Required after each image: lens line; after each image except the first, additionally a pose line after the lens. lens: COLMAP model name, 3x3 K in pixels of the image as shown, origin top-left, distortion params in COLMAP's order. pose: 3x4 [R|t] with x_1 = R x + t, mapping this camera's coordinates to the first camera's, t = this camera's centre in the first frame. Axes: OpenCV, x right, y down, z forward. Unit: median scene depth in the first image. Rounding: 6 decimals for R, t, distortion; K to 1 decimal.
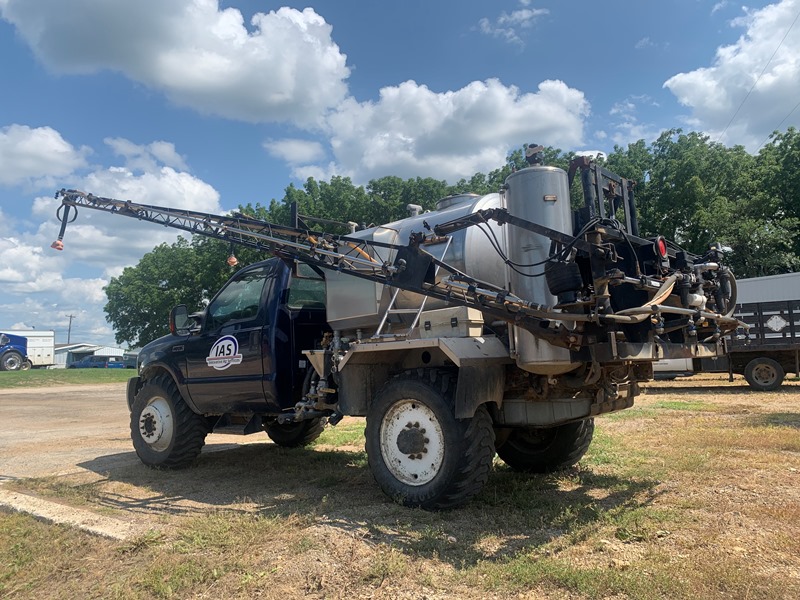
lens RADIAL K [[626.0, 0, 397.4], [0, 626.0, 310.4], [0, 0, 1]] dist [0.064037, -0.078152]
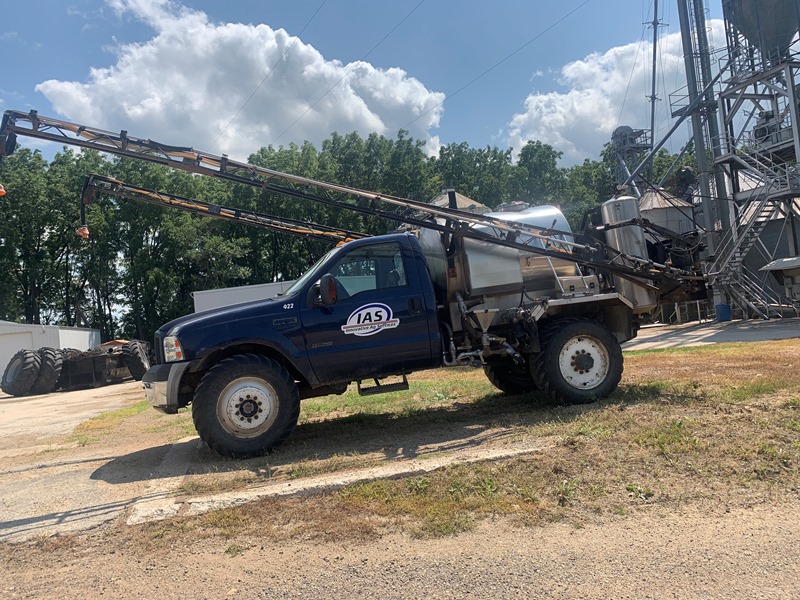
lens RADIAL K [[626.0, 0, 397.4], [0, 626.0, 310.4], [0, 0, 1]] dist [0.064037, -0.078152]
pose [[0.564386, -0.001469, 0.825510, -1.112703], [0.020411, 0.999718, -0.012175, 0.065253], [-0.825259, 0.023721, 0.564257, 0.359580]]
